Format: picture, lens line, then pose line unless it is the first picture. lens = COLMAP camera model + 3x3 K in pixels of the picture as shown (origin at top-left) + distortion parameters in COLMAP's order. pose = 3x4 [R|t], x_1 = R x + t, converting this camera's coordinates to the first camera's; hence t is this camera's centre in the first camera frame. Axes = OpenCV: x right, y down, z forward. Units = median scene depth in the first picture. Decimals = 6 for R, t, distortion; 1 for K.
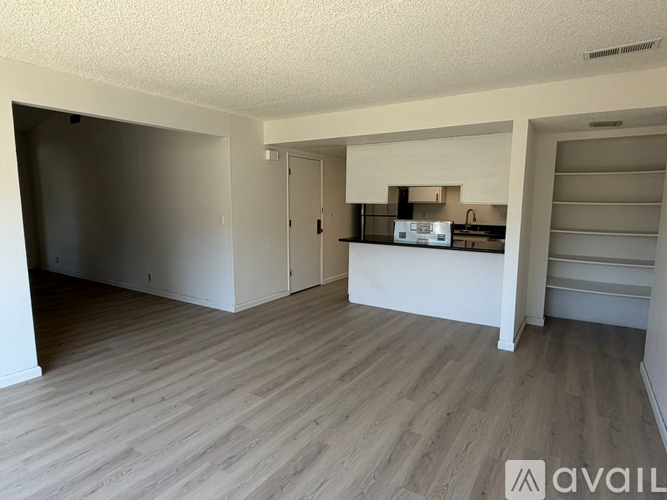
lens RADIAL K [[384.3, 0, 333.8], [0, 384.3, 249.7], [0, 0, 1]] dist [0.001364, 0.003303]
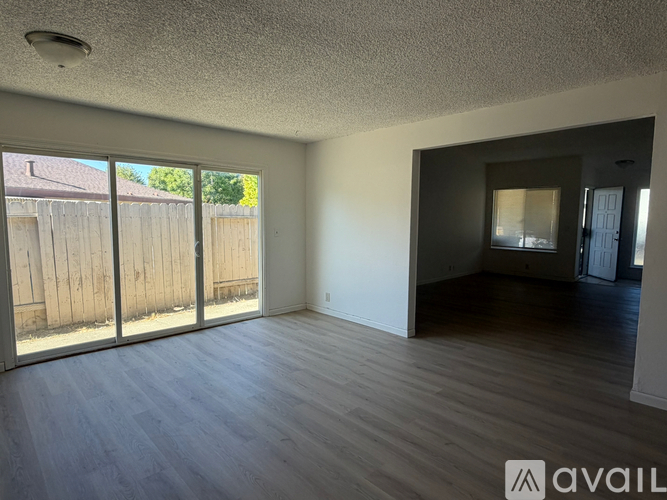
lens RADIAL K [[384.3, 0, 333.3], [0, 384.3, 252.5], [0, 0, 1]] dist [0.001364, 0.003303]
pose [[-0.239845, 0.088099, -0.966806, 0.645922], [-0.131086, 0.983815, 0.122169, -0.120649], [0.961920, 0.156036, -0.224414, 0.979469]]
